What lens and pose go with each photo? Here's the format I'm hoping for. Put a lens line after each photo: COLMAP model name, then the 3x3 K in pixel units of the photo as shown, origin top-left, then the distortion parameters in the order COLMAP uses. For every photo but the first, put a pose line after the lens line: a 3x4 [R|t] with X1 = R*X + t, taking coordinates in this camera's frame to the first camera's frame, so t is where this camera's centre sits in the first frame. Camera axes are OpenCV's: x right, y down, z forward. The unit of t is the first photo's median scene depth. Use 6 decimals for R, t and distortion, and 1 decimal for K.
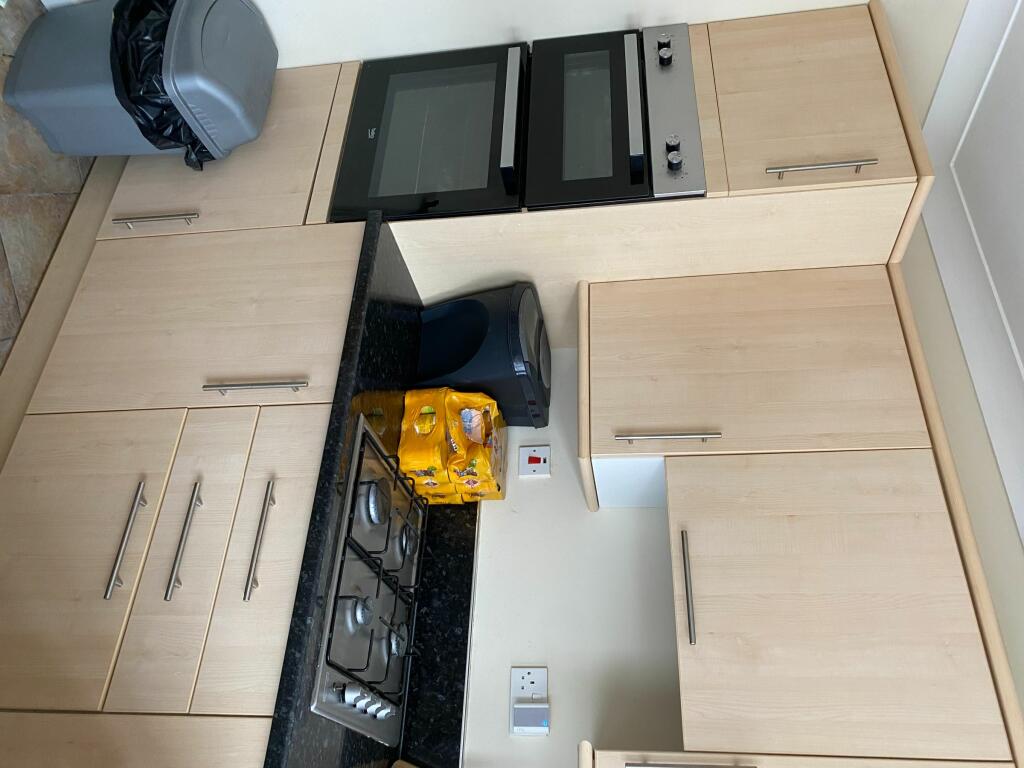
lens RADIAL K [[769.9, 0, 521.9], [0, 769.9, 384.3], [0, 0, 1]] dist [0.058135, -0.089623]
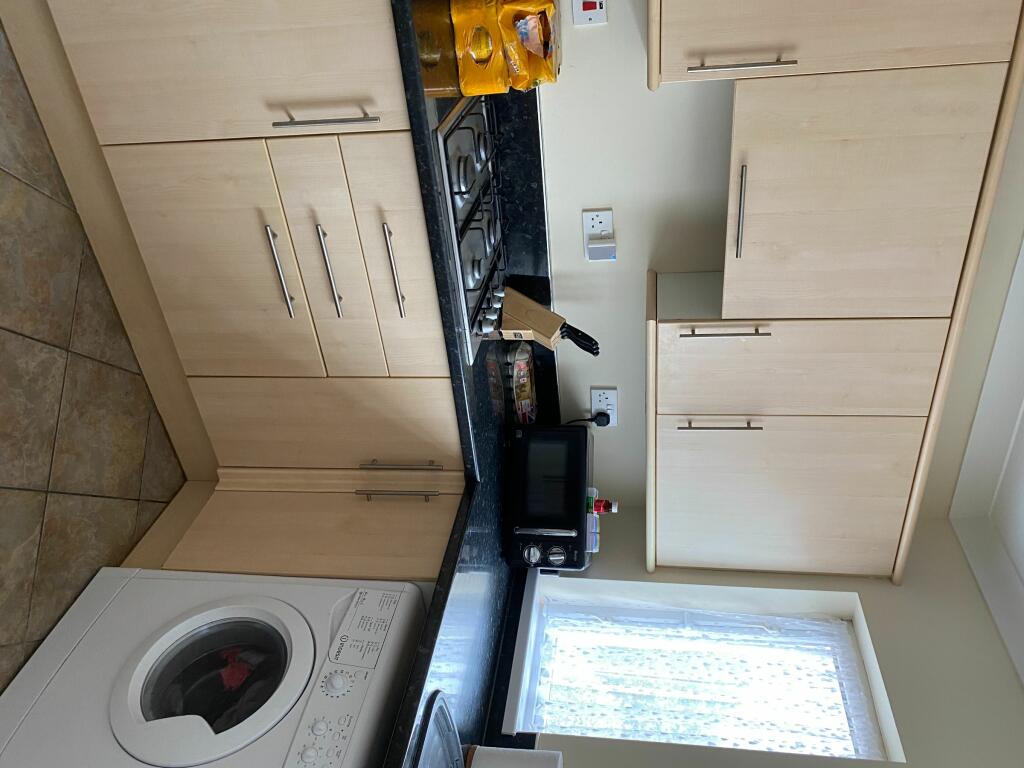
lens RADIAL K [[808.6, 0, 524.7], [0, 808.6, 382.9], [0, 0, 1]] dist [0.020790, -0.016834]
pose [[0.993050, -0.106499, -0.050089, -0.075046], [0.092746, 0.446160, 0.890134, -0.713413], [-0.072451, -0.888594, 0.452937, 0.213984]]
